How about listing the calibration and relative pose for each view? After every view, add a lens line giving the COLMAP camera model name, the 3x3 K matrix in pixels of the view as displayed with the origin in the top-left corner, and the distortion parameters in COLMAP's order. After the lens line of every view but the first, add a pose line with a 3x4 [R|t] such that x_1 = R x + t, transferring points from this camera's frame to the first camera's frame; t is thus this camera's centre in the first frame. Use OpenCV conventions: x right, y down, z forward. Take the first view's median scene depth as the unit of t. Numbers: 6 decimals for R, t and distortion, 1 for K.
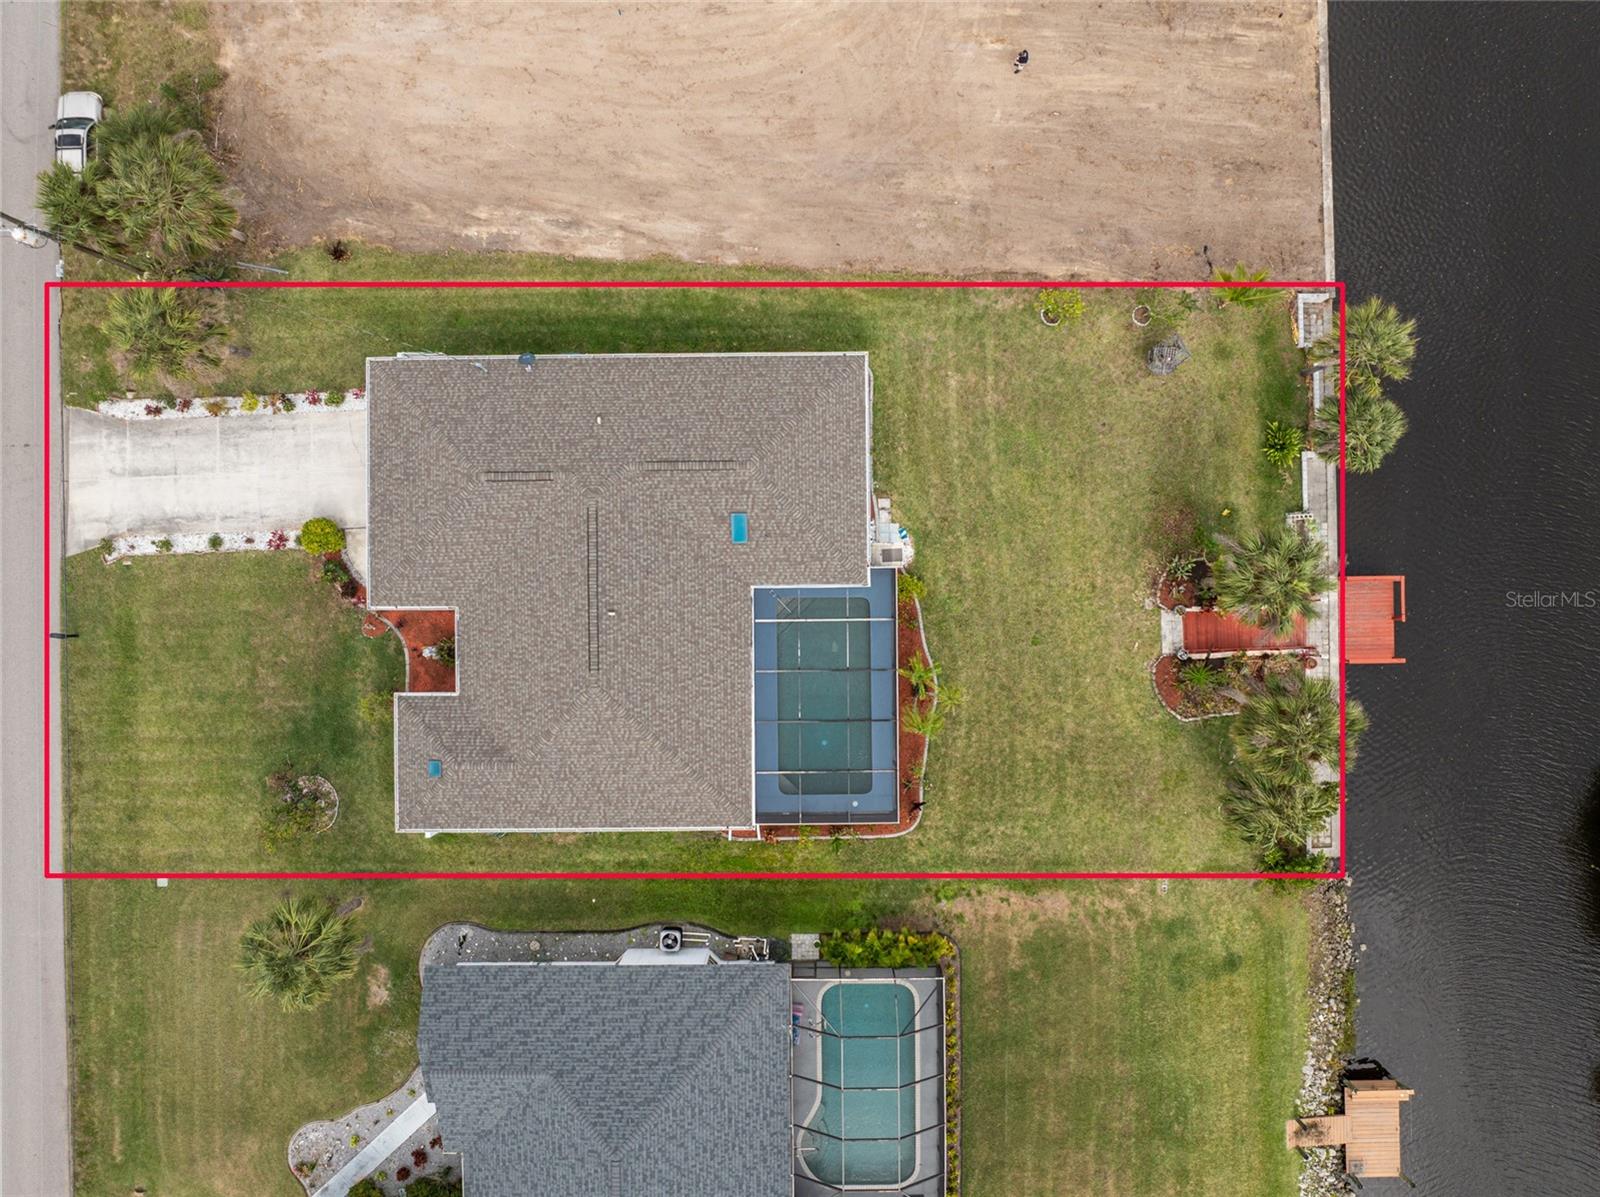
lens RADIAL K [[1151.5, 0, 794.4], [0, 1151.5, 593.5], [0, 0, 1]] dist [-0.039632, 0.008970]
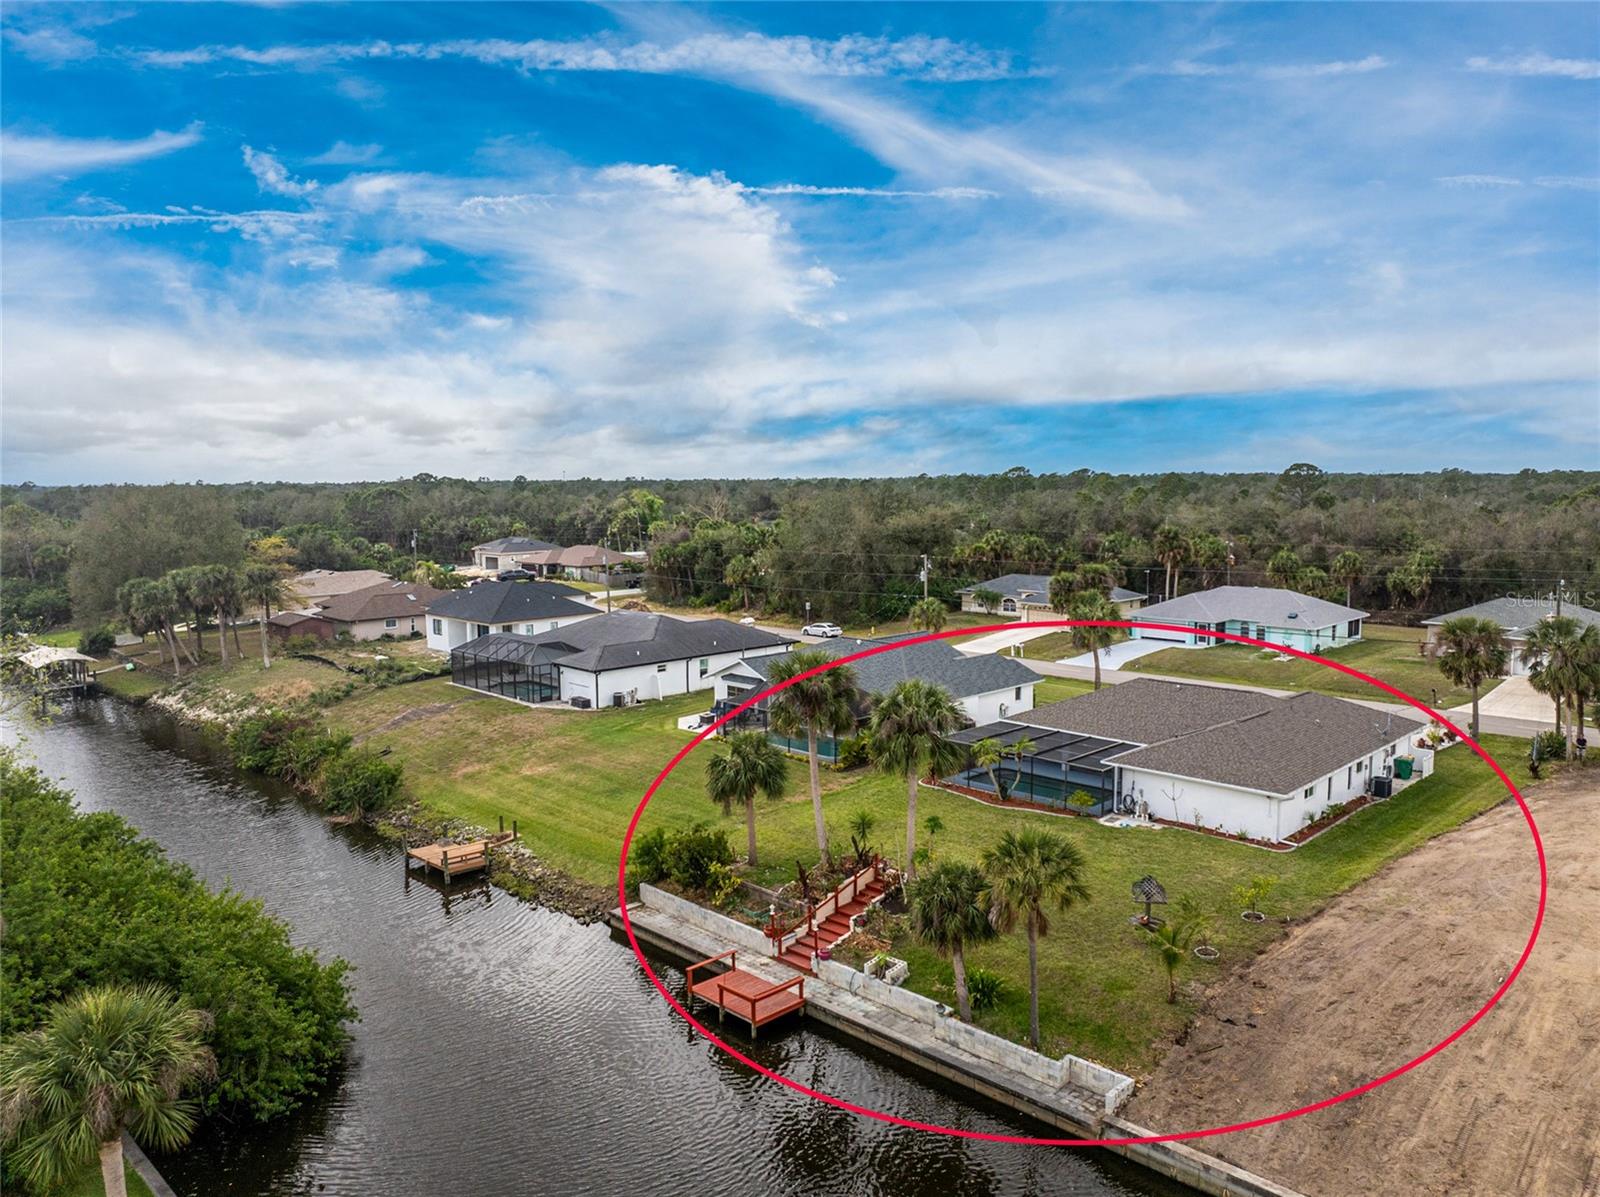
lens RADIAL K [[1151.5, 0, 794.4], [0, 1151.5, 593.5], [0, 0, 1]] dist [-0.039632, 0.008970]
pose [[-0.718317, 0.076372, -0.691512, 1.083350], [-0.695656, -0.065748, 0.715360, -0.614517], [0.009168, 0.994909, 0.100356, 0.644669]]
